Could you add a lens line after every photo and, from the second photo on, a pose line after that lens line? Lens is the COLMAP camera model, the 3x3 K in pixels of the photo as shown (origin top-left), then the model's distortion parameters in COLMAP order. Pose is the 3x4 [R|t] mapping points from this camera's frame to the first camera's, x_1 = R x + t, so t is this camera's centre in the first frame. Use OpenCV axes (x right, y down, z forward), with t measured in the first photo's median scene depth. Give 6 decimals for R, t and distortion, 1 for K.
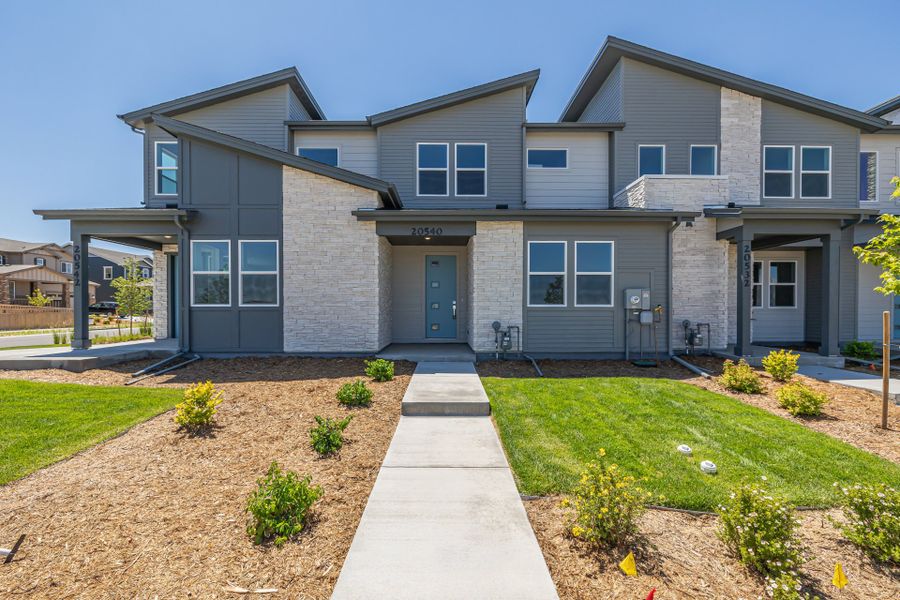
lens RADIAL K [[379.2, 0, 452.6], [0, 379.2, 298.6], [0, 0, 1]] dist [-0.000079, -0.000473]
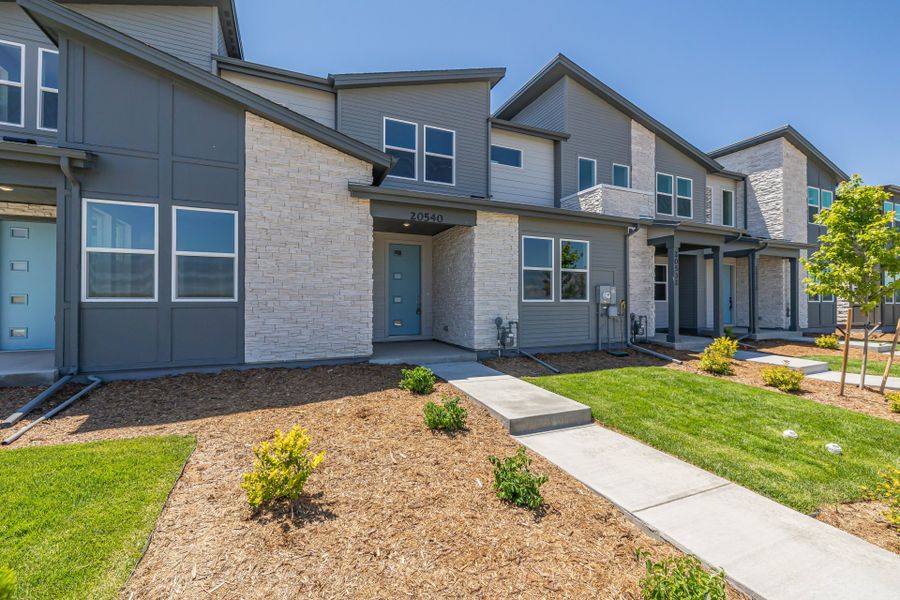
lens RADIAL K [[370.5, 0, 450.9], [0, 370.5, 284.1], [0, 0, 1]] dist [0.000088, -0.000004]
pose [[0.922410, 0.017863, 0.385799, -0.349839], [-0.012657, 0.999791, -0.016030, -0.006866], [-0.386004, 0.009904, 0.922444, 0.176607]]
